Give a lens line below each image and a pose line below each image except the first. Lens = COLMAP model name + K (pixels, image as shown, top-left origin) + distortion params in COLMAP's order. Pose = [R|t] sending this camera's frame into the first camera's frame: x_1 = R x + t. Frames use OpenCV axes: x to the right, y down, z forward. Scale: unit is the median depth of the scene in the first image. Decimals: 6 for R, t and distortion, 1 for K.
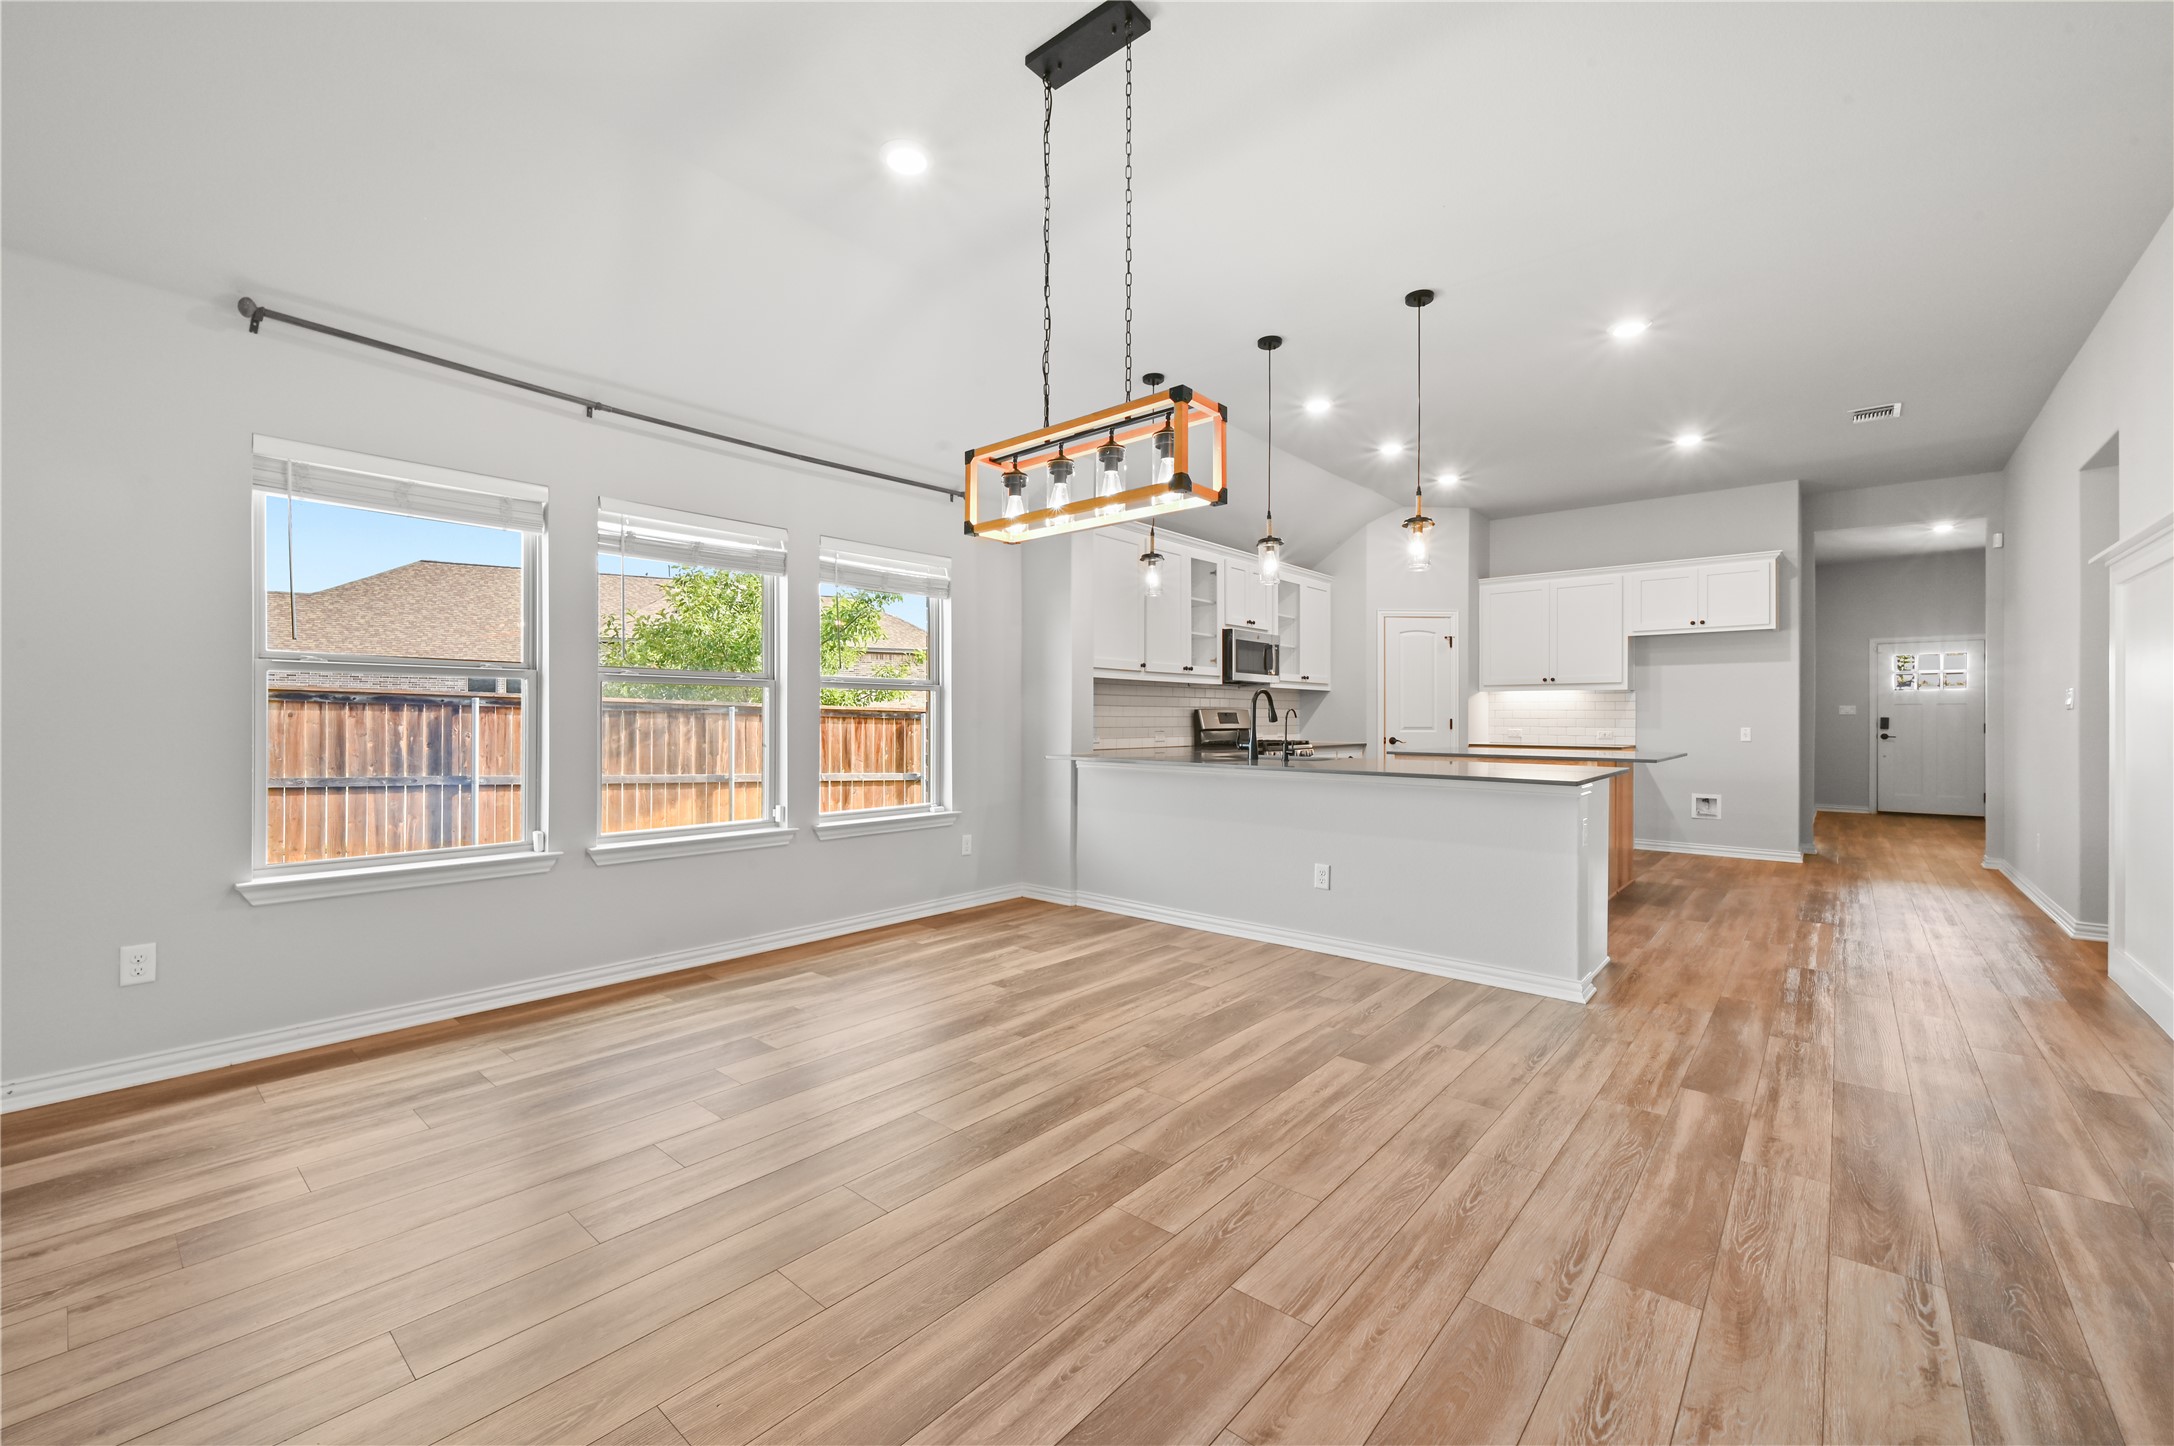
lens RADIAL K [[889.0, 0, 1087.9], [0, 889.0, 718.6], [0, 0, 1]] dist [0.000601, 0.000083]
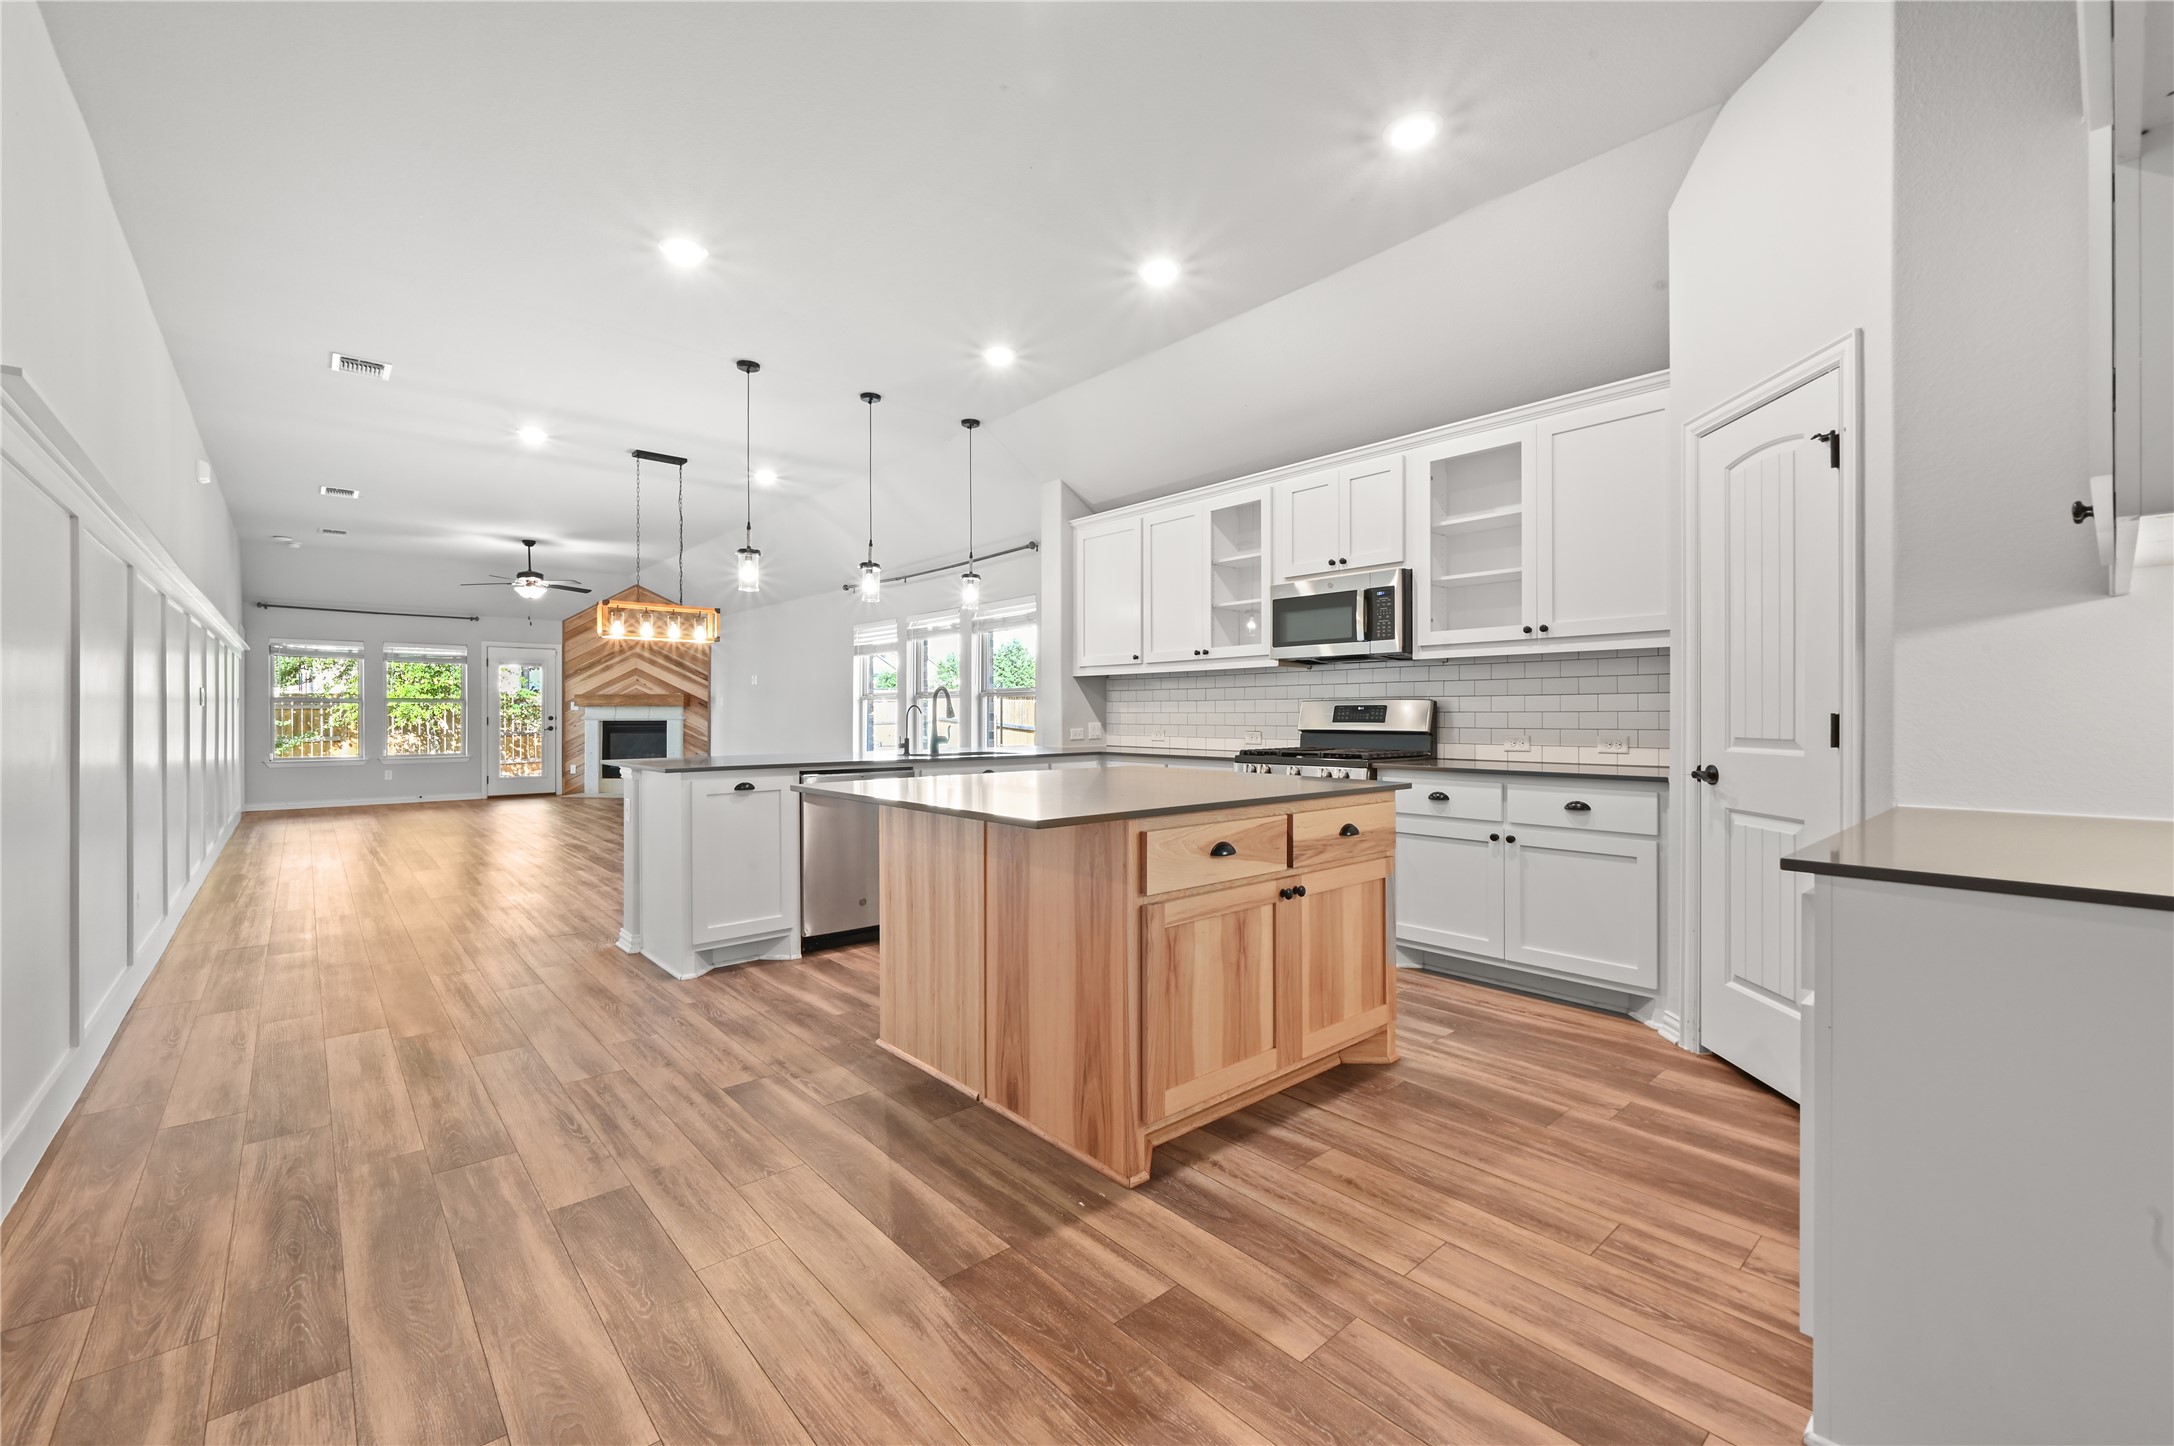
lens RADIAL K [[889.0, 0, 1046.5], [0, 889.0, 723.6], [0, 0, 1]] dist [0.000601, 0.000083]
pose [[-0.169216, 0.006078, -0.985560, 0.813255], [-0.001986, 0.999977, 0.006508, 0.002725], [0.985577, 0.003059, -0.169200, 0.874498]]
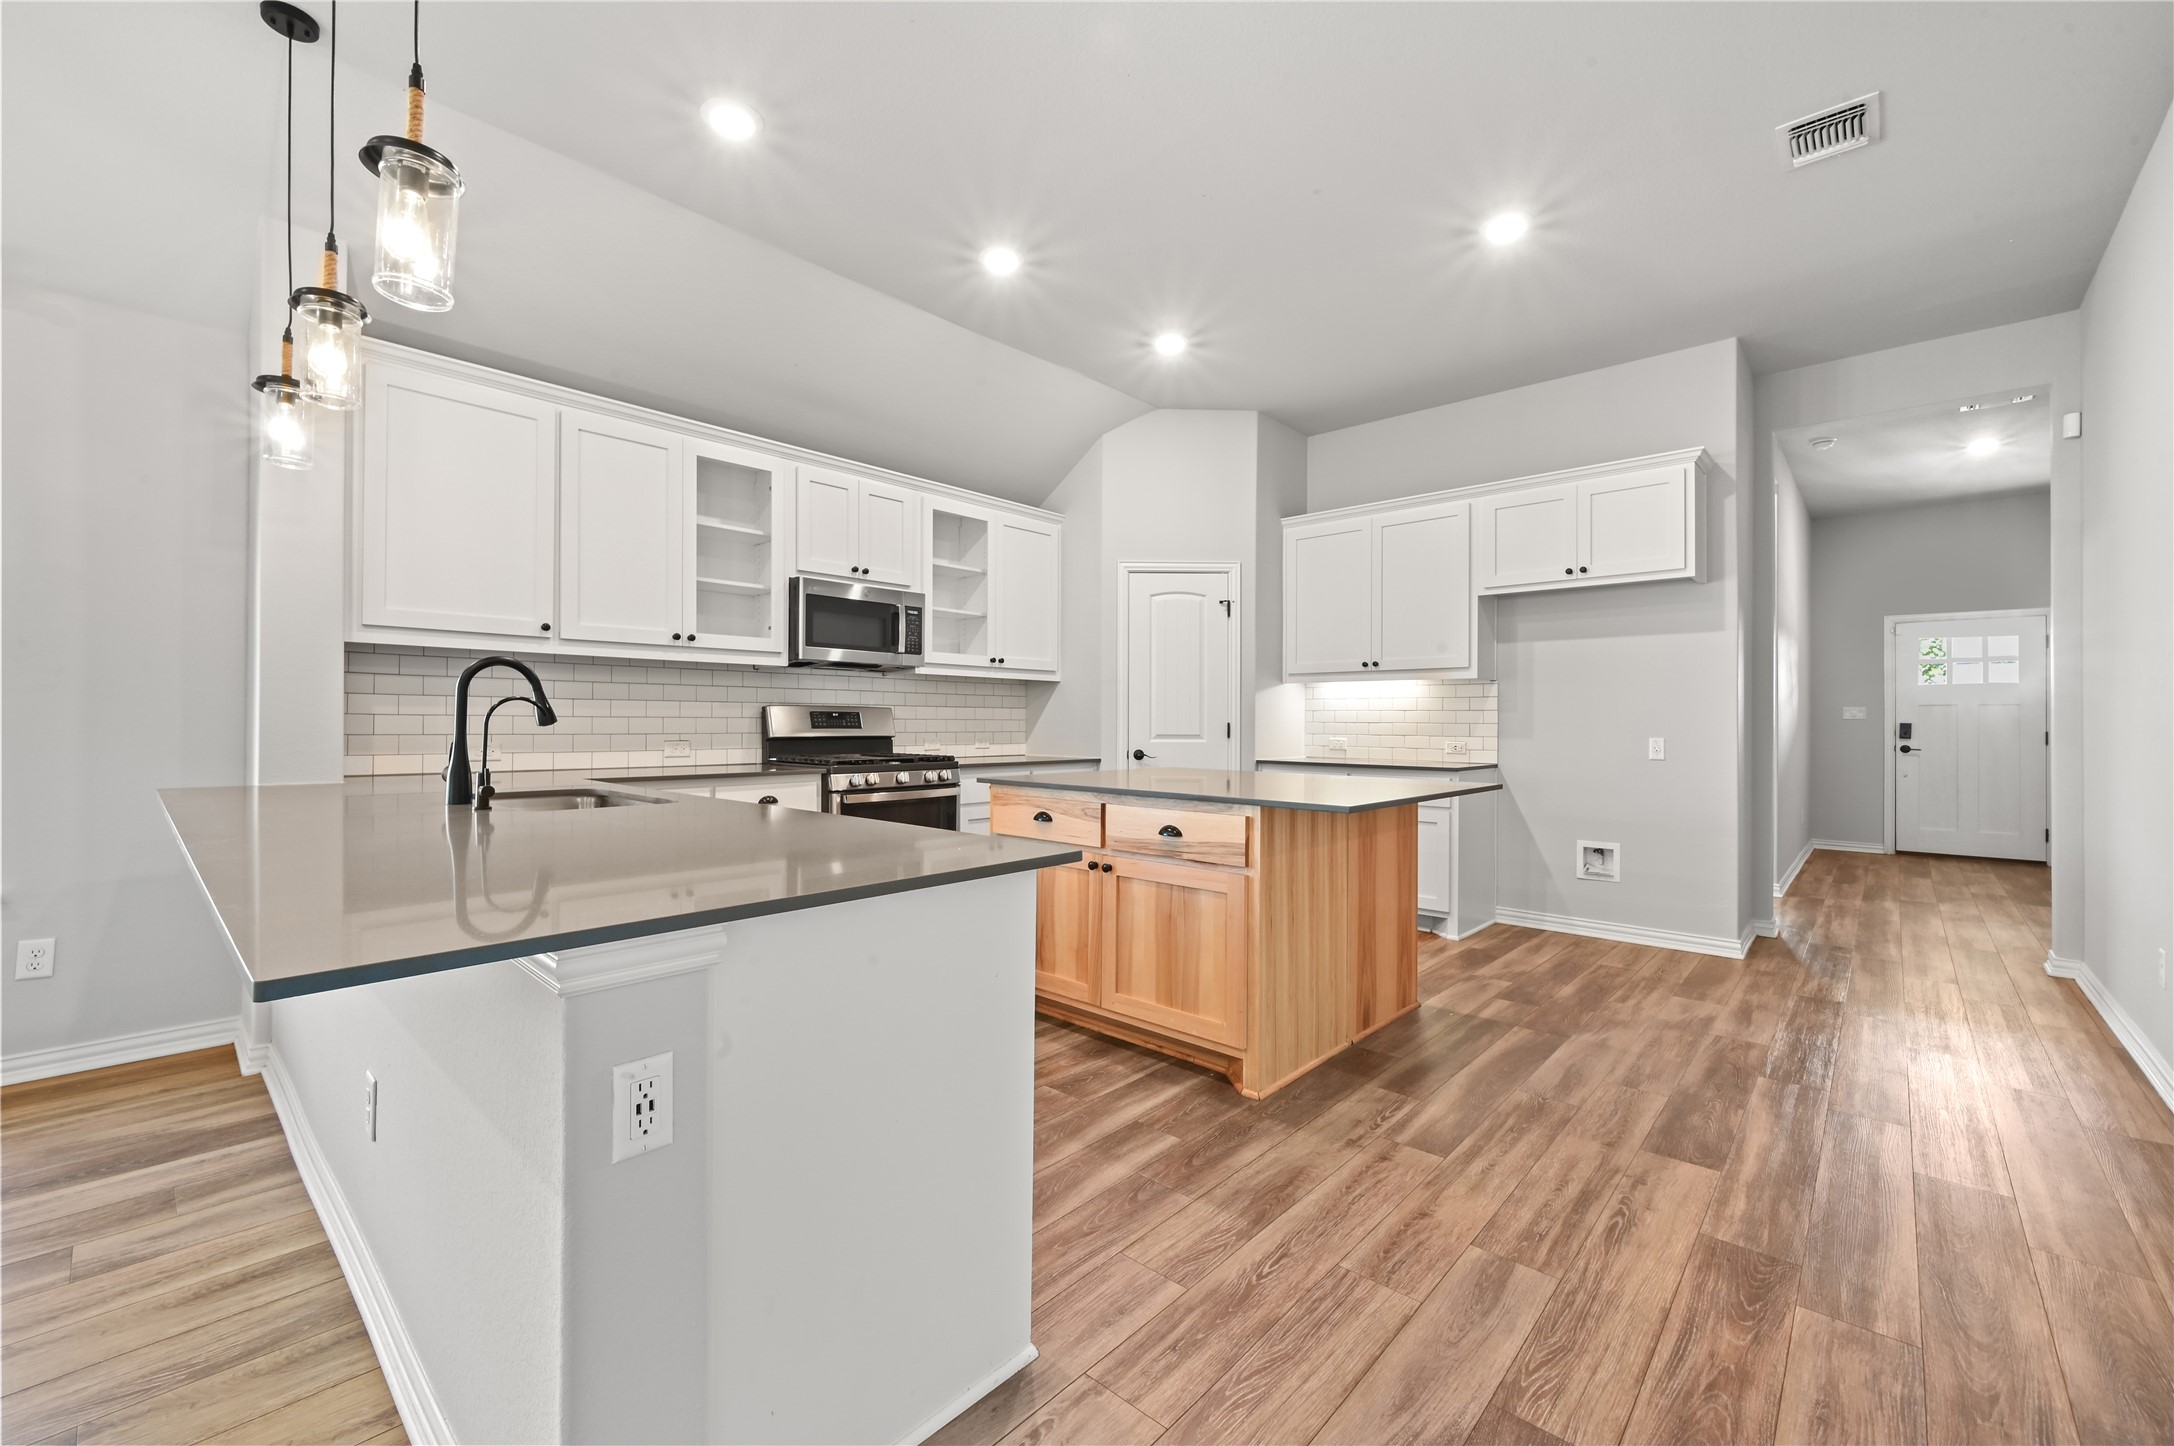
lens RADIAL K [[889.0, 0, 1083.0], [0, 889.0, 719.8], [0, 0, 1]] dist [0.000601, 0.000083]
pose [[0.999427, 0.002700, -0.033746, 0.354021], [-0.002844, 0.999987, -0.004236, 0.001436], [0.033734, 0.004329, 0.999421, 0.355693]]
